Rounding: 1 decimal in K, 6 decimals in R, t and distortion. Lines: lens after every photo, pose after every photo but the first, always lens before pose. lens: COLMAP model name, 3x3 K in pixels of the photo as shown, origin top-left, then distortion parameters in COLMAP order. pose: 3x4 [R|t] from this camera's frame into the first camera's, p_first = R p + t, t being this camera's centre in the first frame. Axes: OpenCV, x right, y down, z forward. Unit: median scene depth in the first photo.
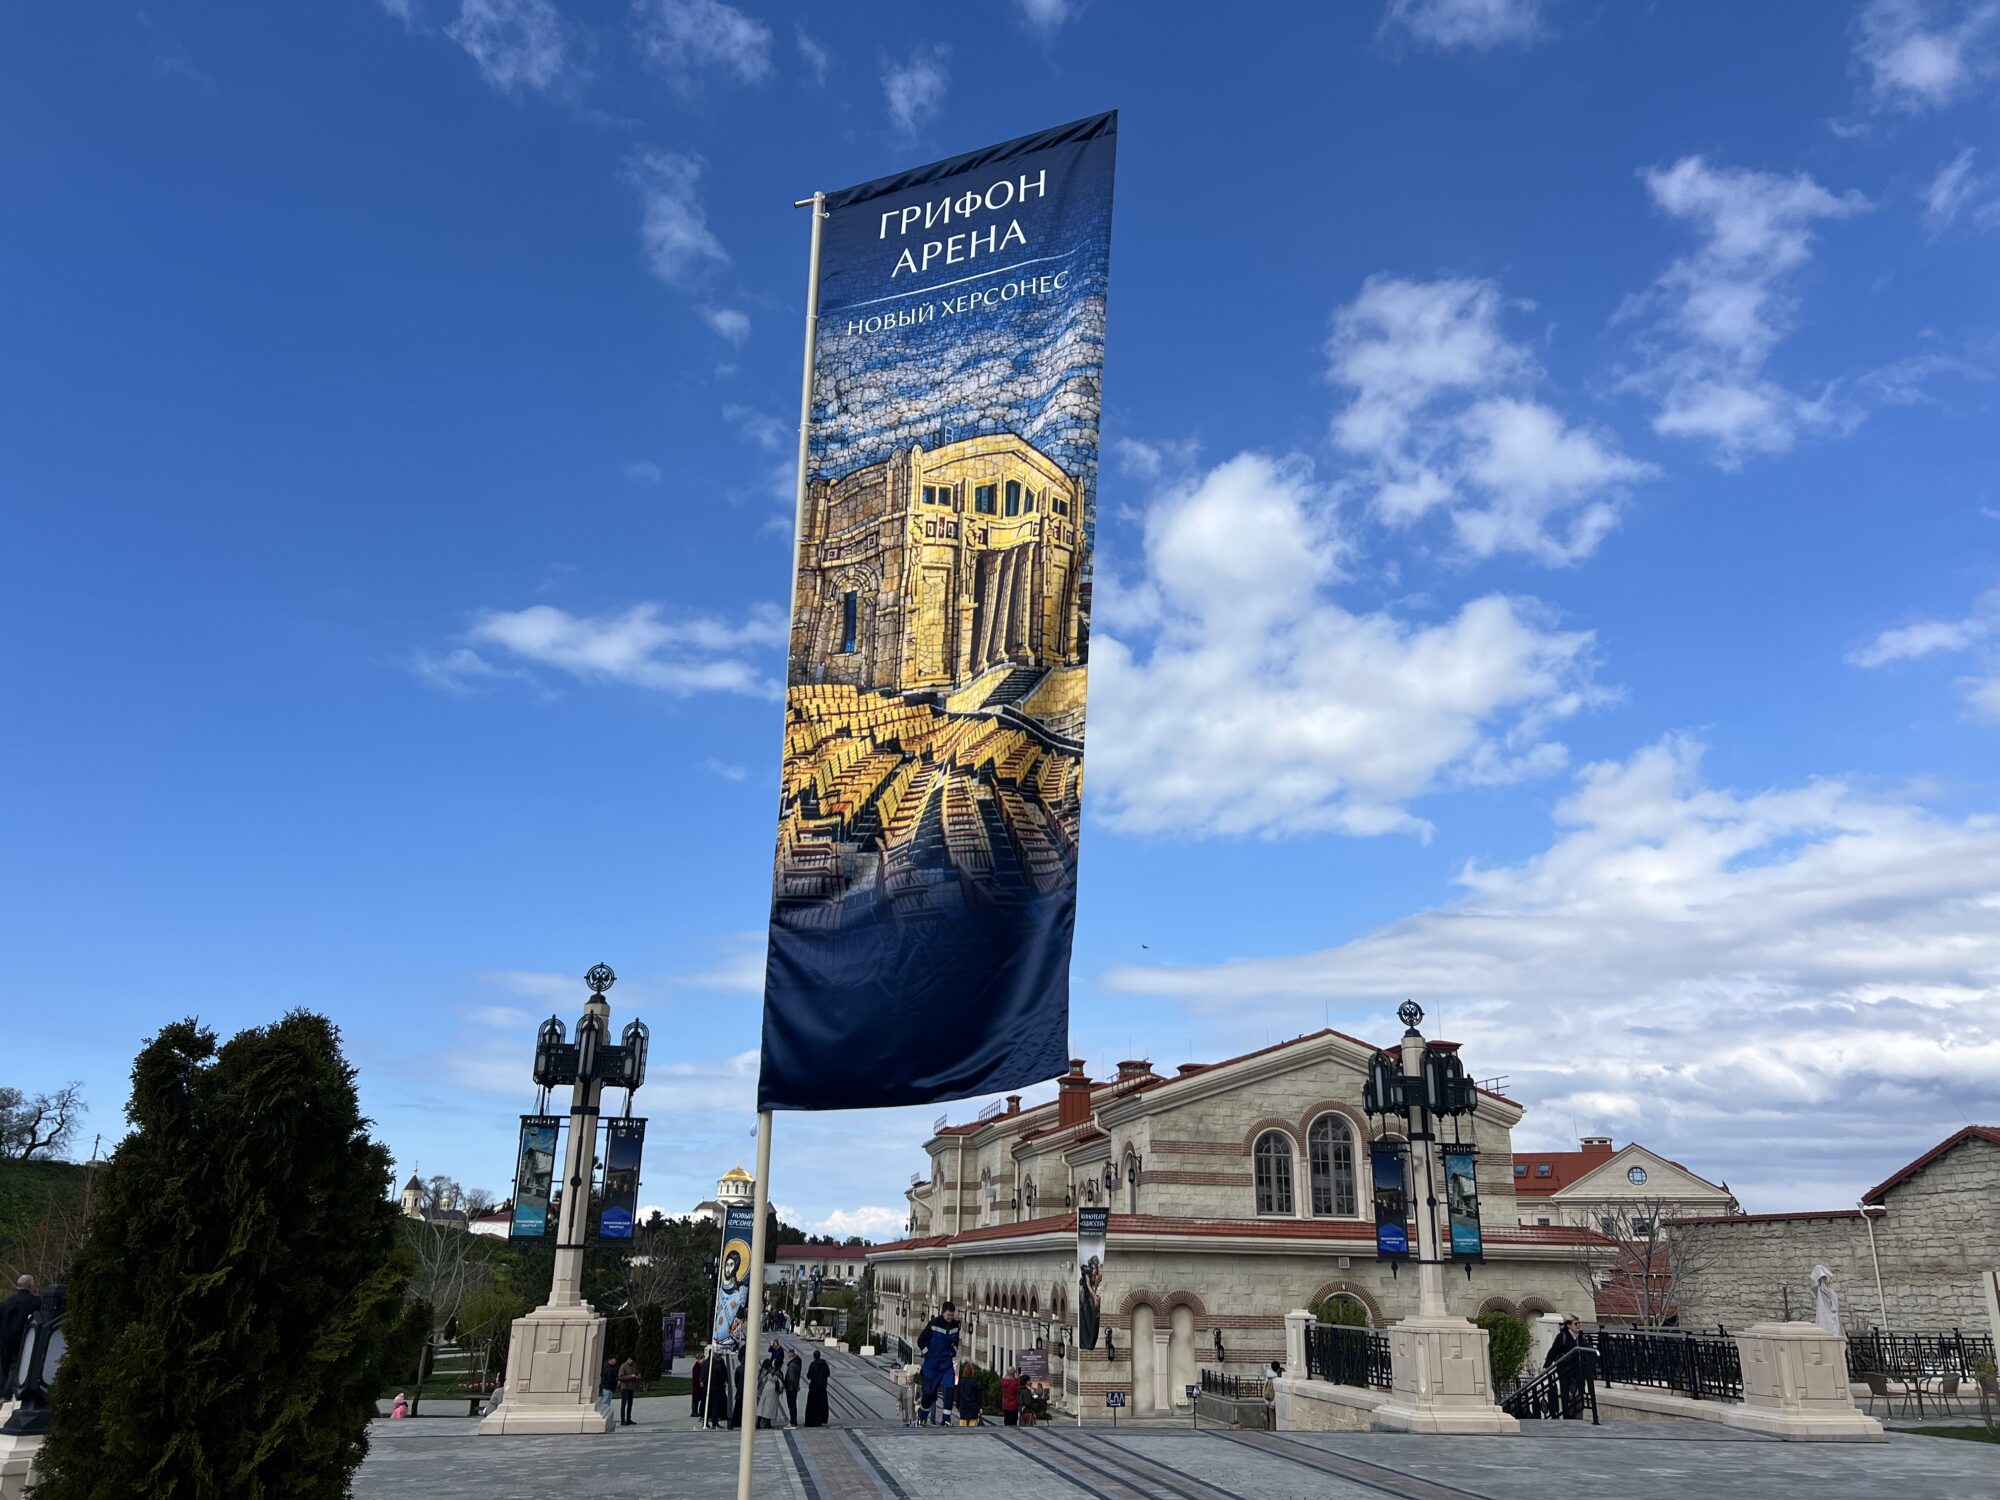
lens RADIAL K [[1505.4, 0, 1000.0], [0, 1505.4, 750.0], [0, 0, 1]] dist [0.043893, -0.048327]
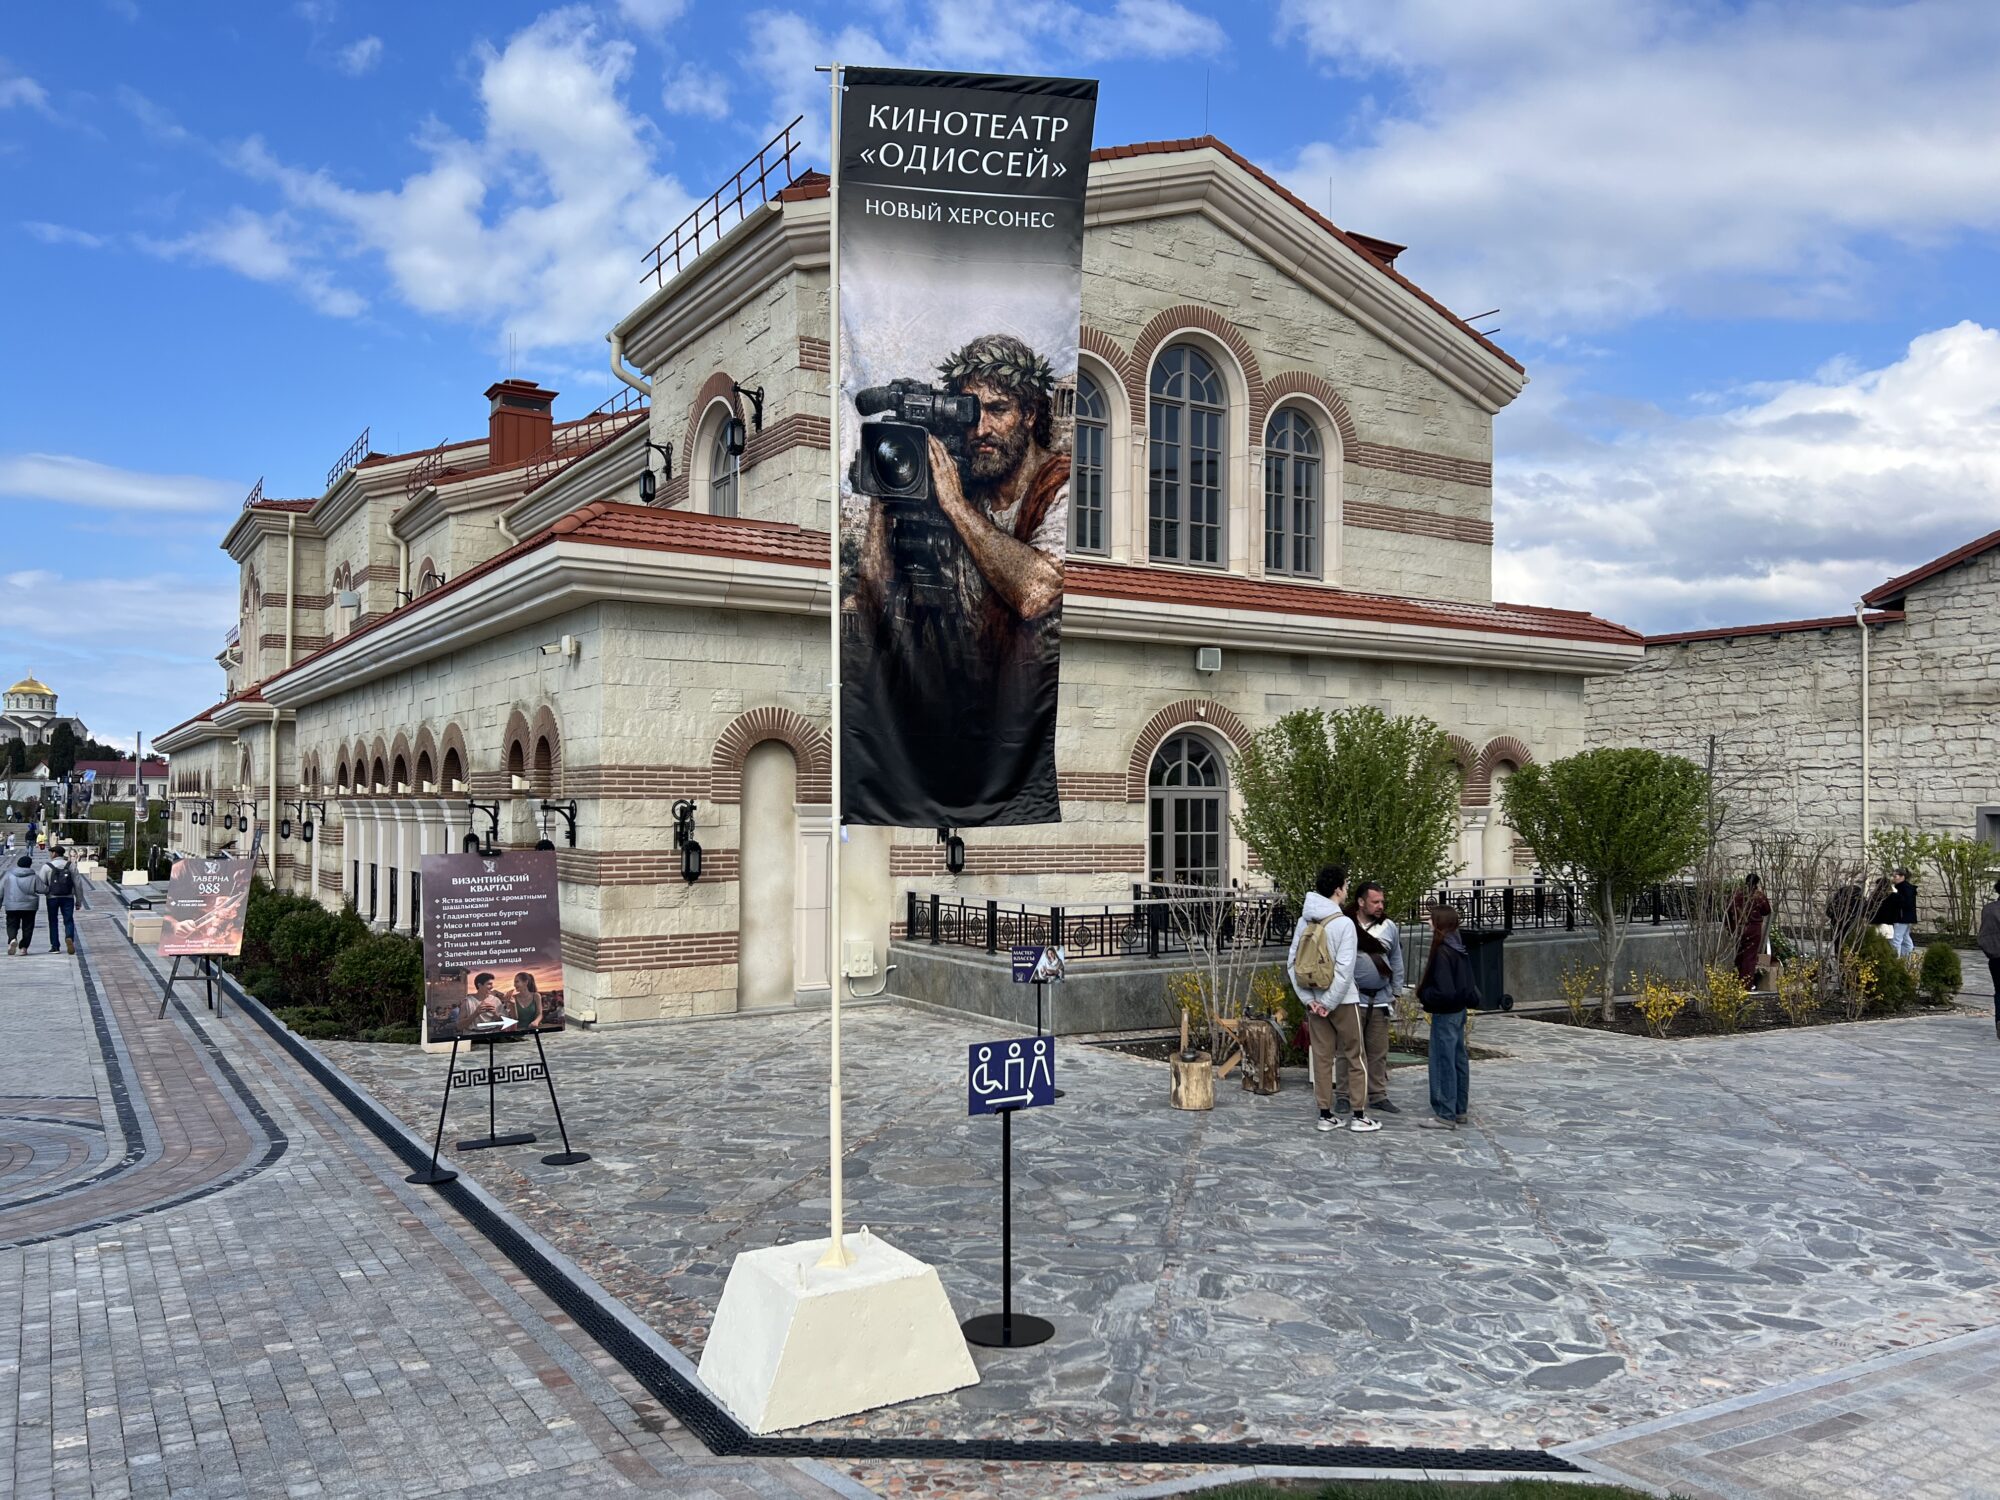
lens RADIAL K [[1505.4, 0, 1000.0], [0, 1505.4, 750.0], [0, 0, 1]] dist [0.043893, -0.048327]
pose [[0.924303, 0.000681, 0.381659, 0.002206], [-0.114318, 0.954580, 0.275153, 0.232990], [-0.364137, -0.297955, 0.882398, 0.583064]]
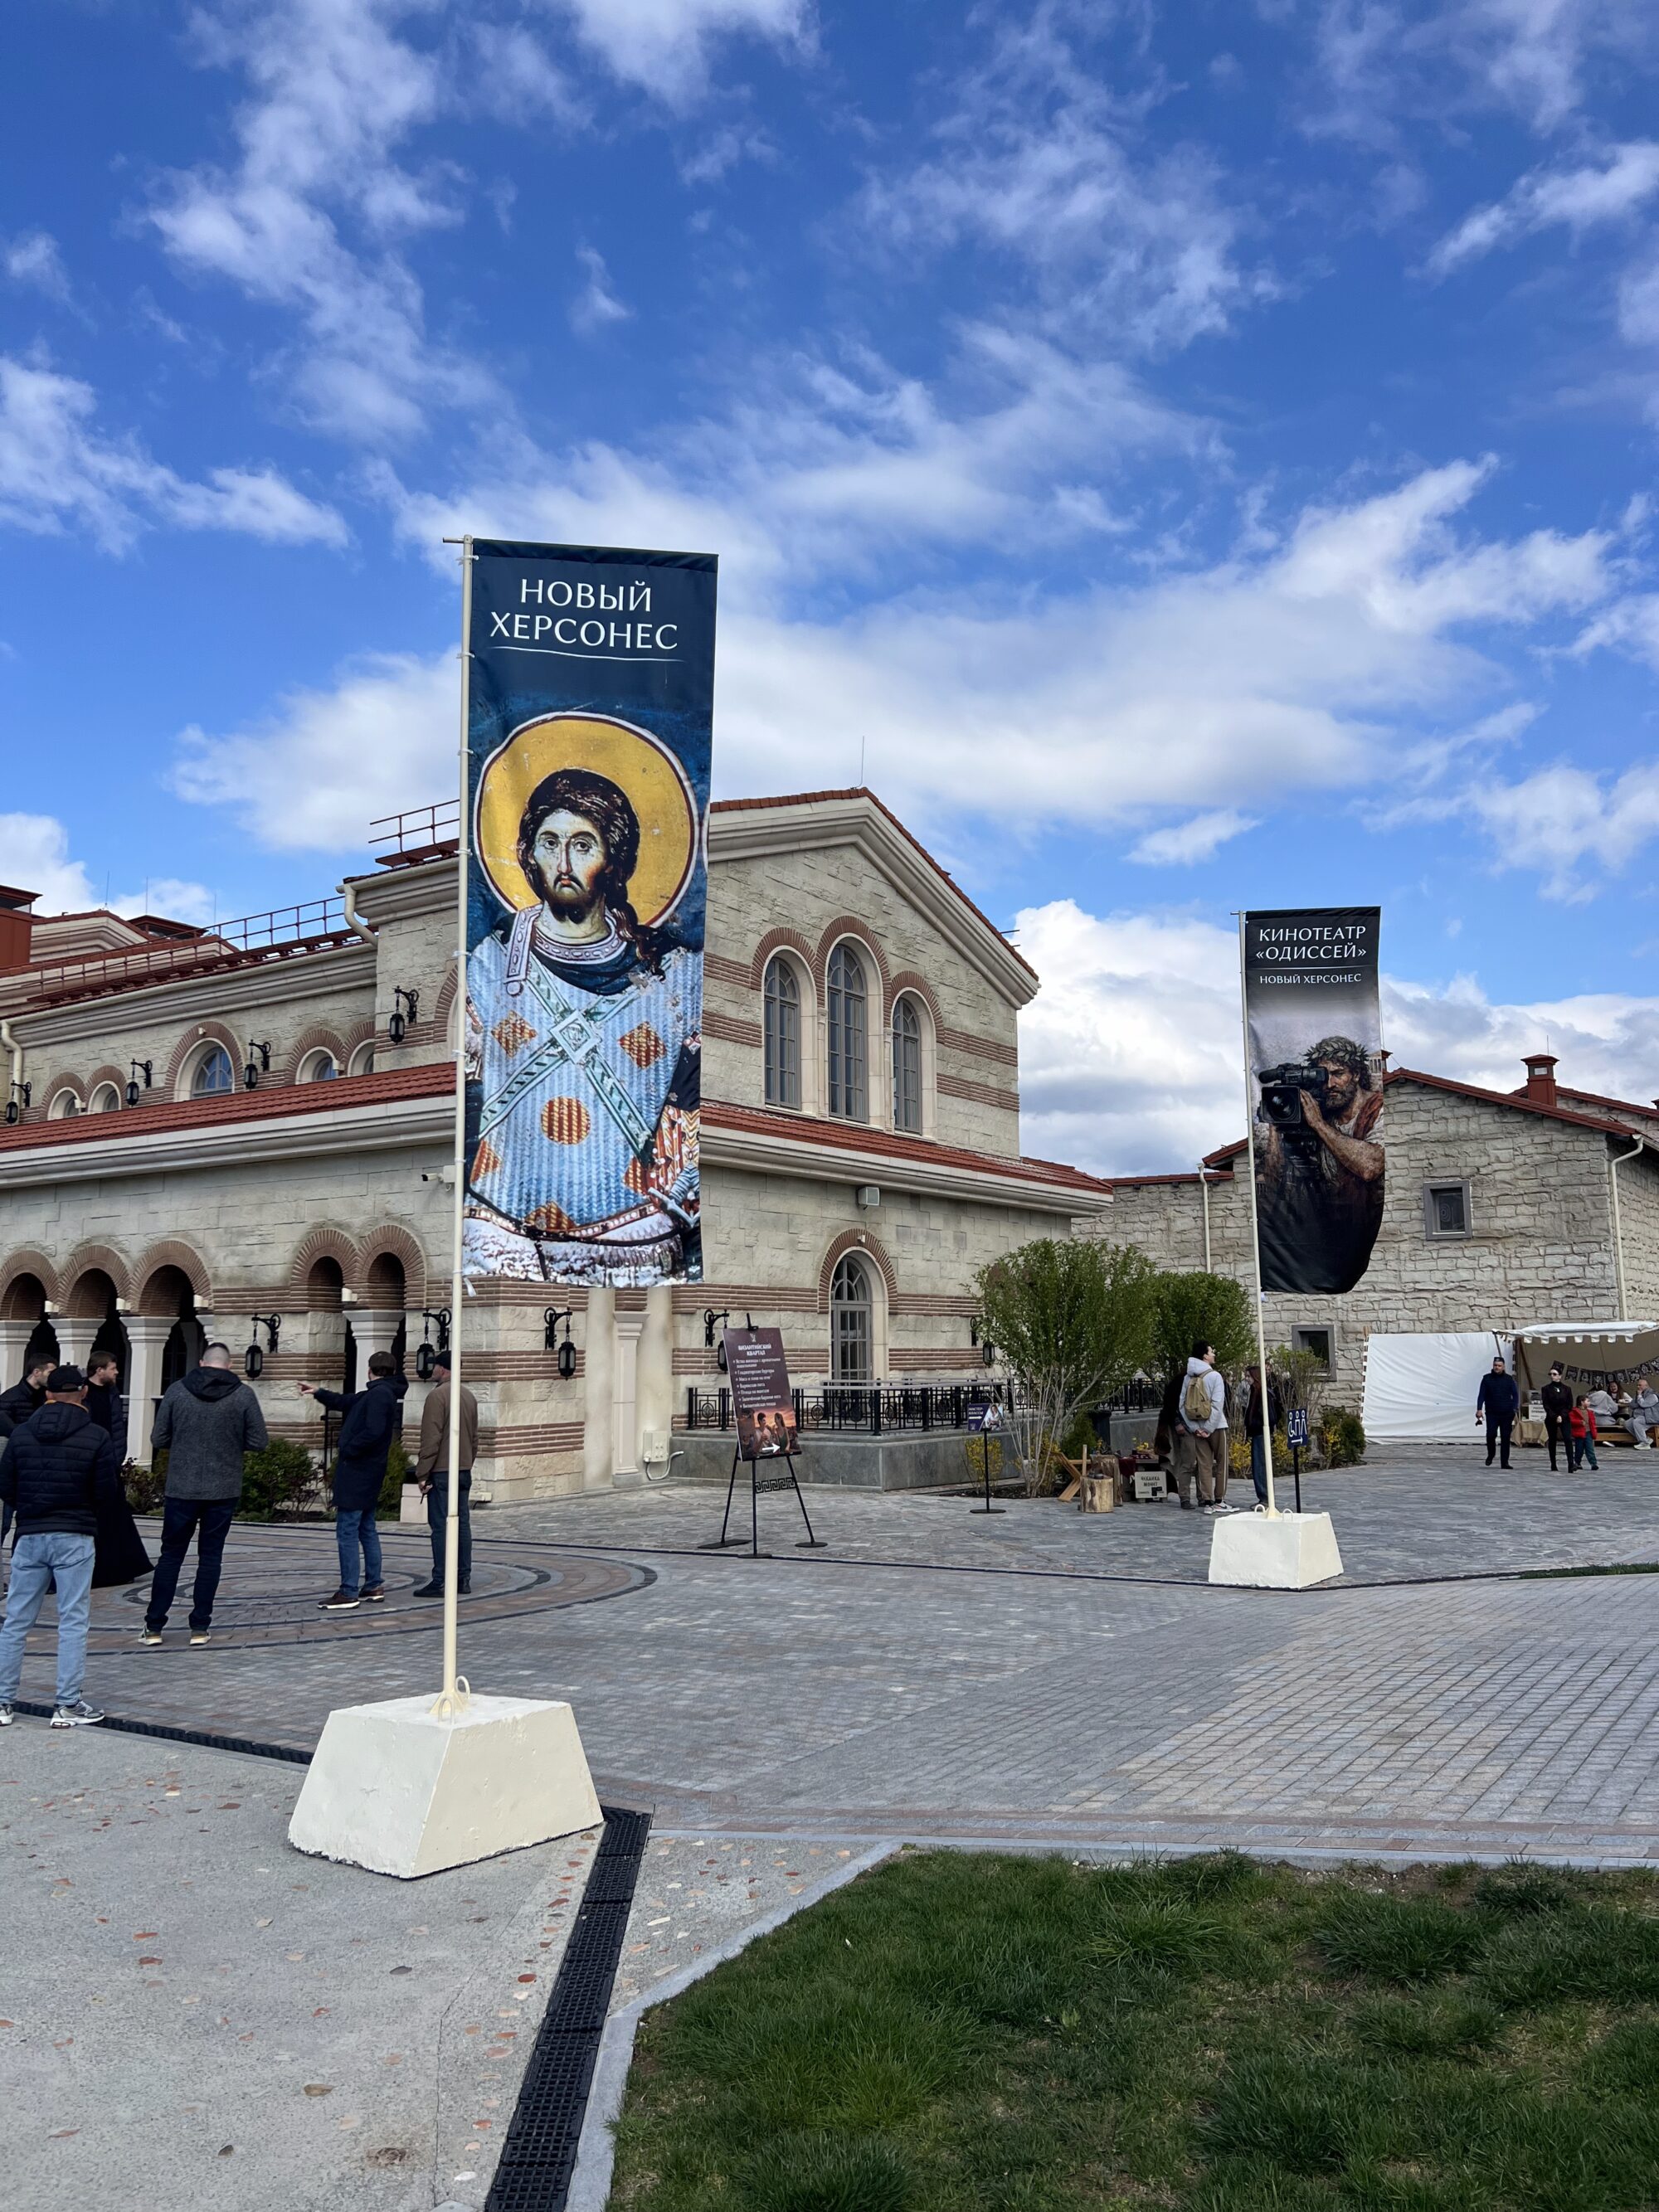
lens RADIAL K [[1630.8, 0, 810.3], [0, 1630.8, 1075.6], [0, 0, 1]] dist [0.159294, -0.448790]
pose [[0.703057, 0.095619, 0.704675, -0.194981], [-0.216429, 0.972683, 0.083947, 0.233931], [-0.677399, -0.211532, 0.704546, 0.565016]]
